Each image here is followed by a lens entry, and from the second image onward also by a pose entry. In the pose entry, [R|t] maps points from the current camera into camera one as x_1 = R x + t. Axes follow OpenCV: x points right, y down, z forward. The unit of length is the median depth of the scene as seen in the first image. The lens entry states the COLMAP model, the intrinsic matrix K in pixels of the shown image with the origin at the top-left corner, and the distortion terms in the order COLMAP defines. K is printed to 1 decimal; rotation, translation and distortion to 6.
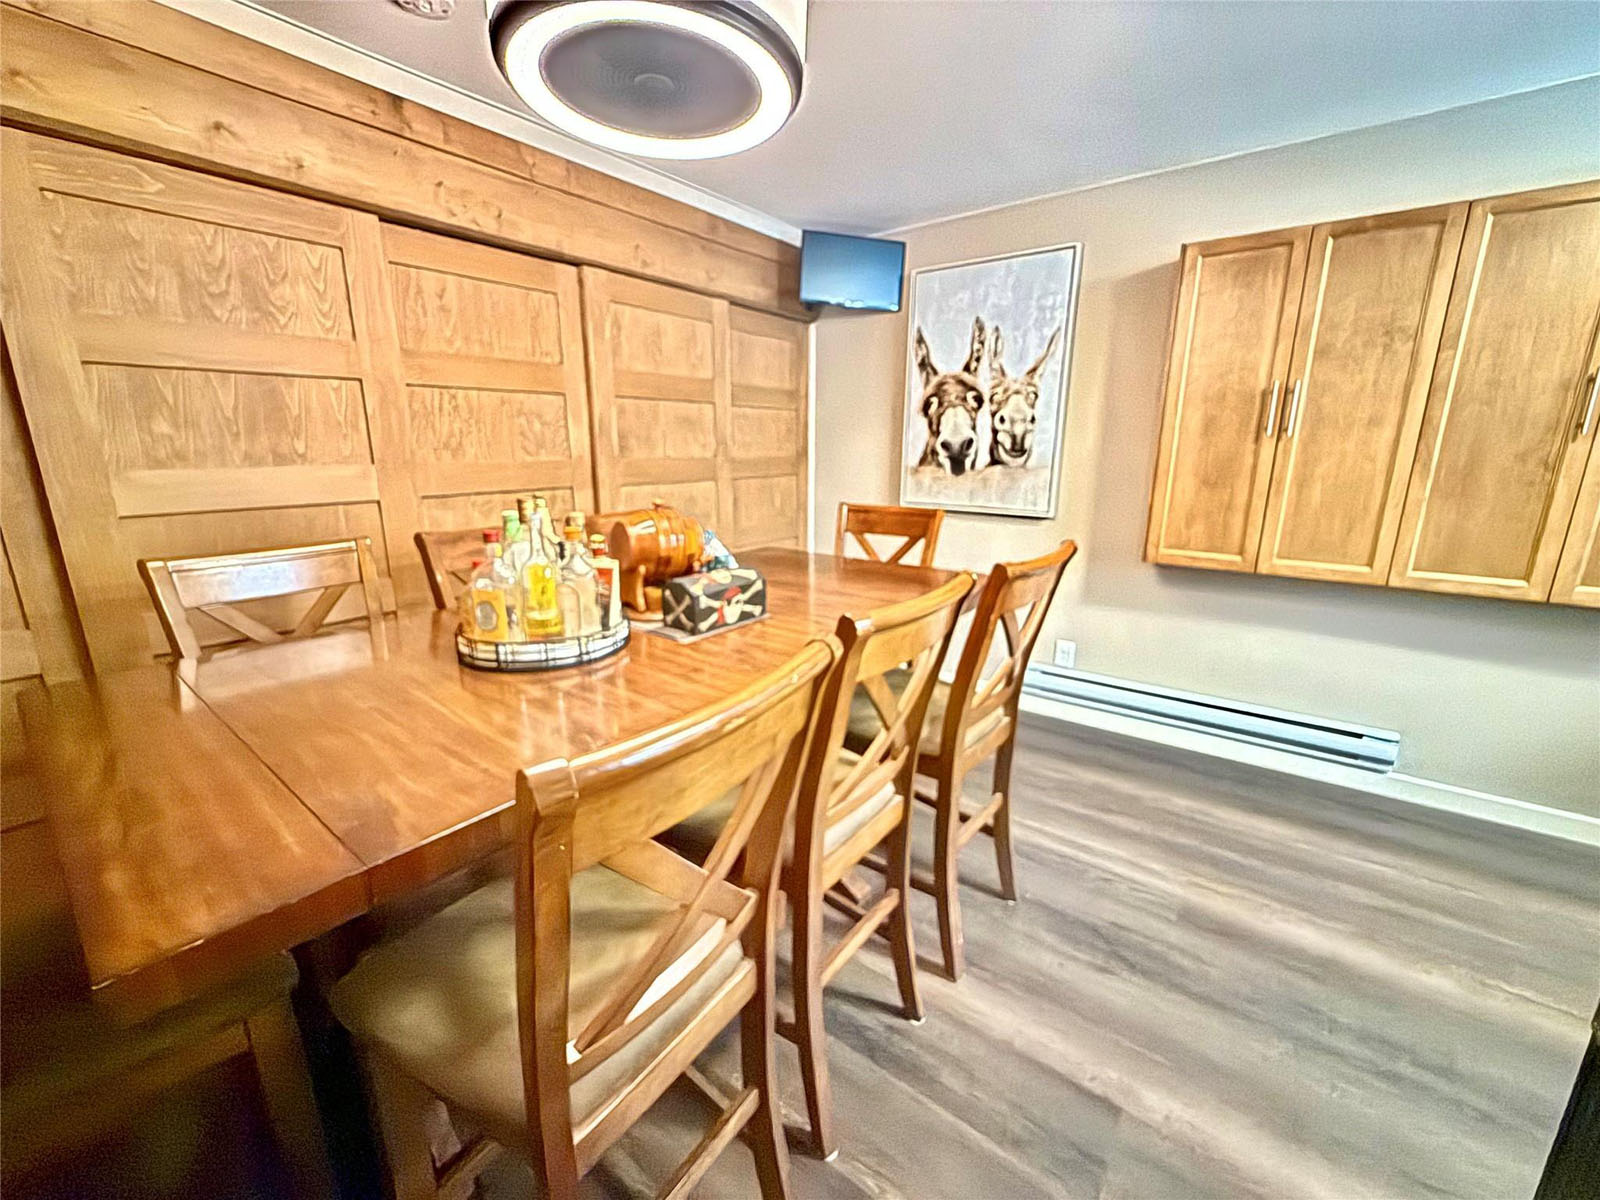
lens RADIAL K [[644.1, 0, 799.3], [0, 644.1, 591.8], [0, 0, 1]] dist [0.002435, -0.000987]
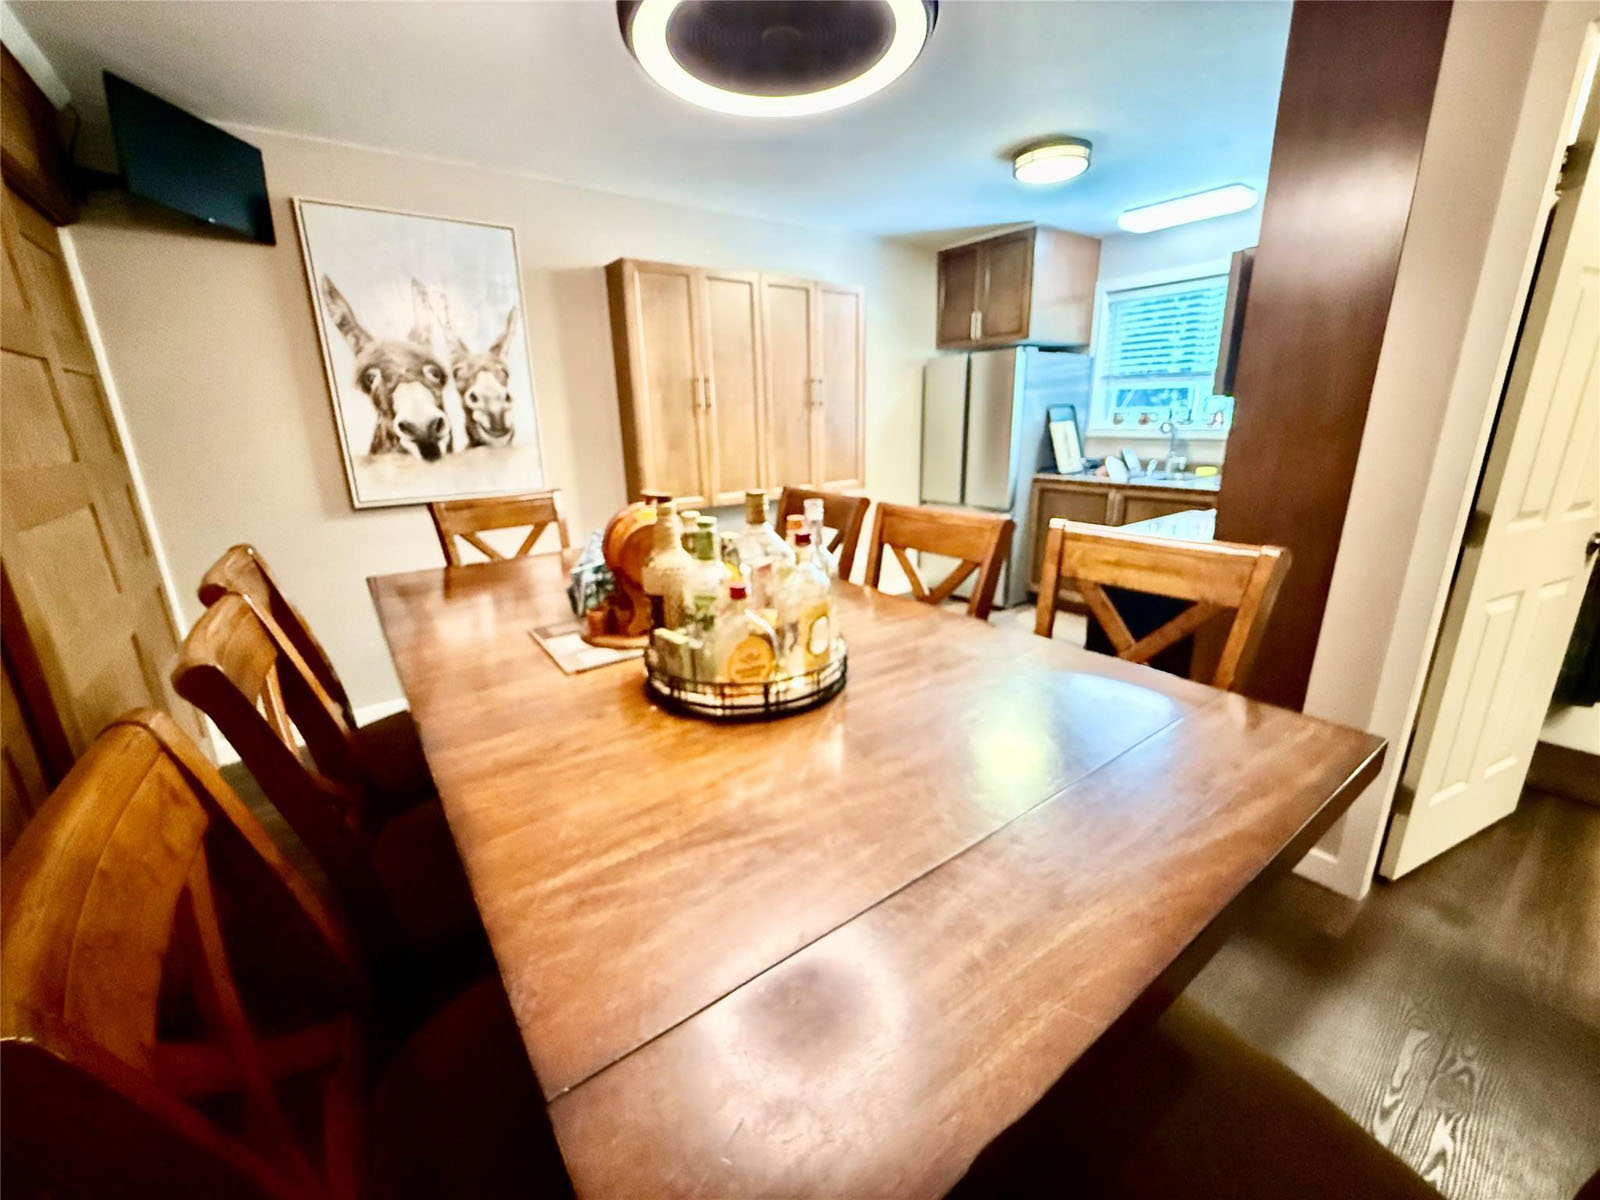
lens RADIAL K [[644.1, 0, 799.2], [0, 644.1, 598.8], [0, 0, 1]] dist [0.002435, -0.000987]
pose [[0.277555, -0.279355, 0.919198, -0.495242], [0.242326, 0.946210, 0.214394, -0.074054], [-0.929646, 0.163239, 0.330320, 0.289071]]
